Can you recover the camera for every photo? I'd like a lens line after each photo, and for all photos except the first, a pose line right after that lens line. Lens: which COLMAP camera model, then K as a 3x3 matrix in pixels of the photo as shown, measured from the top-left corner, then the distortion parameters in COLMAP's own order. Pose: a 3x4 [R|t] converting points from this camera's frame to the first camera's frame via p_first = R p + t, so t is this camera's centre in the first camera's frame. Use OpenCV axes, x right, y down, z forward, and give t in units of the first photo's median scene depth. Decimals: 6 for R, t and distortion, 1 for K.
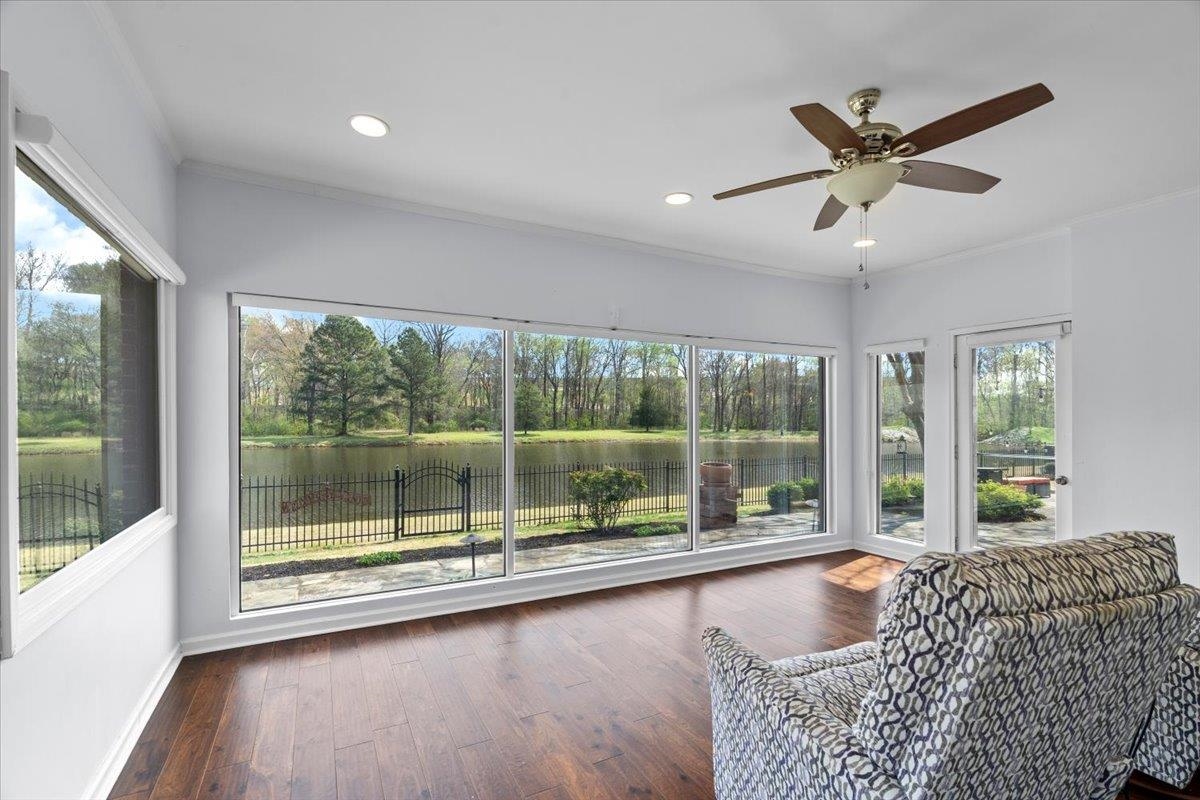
lens RADIAL K [[542.6, 0, 595.1], [0, 542.6, 409.1], [0, 0, 1]] dist [-0.004136, 0.000008]
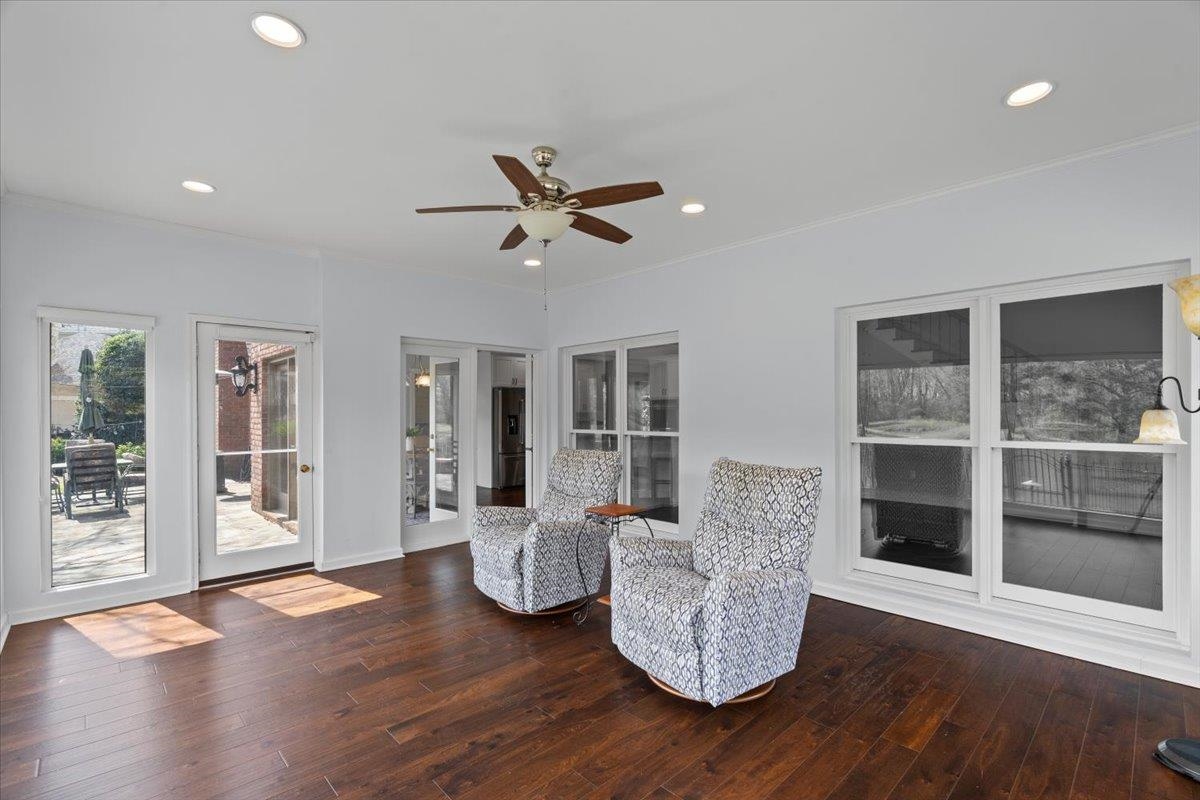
lens RADIAL K [[542.6, 0, 595.1], [0, 542.6, 409.1], [0, 0, 1]] dist [-0.004136, 0.000008]
pose [[-0.271212, 0.001646, 0.962518, -0.387295], [-0.009844, 0.999941, -0.004484, 0.004589], [-0.962469, -0.010691, -0.271180, 0.663729]]
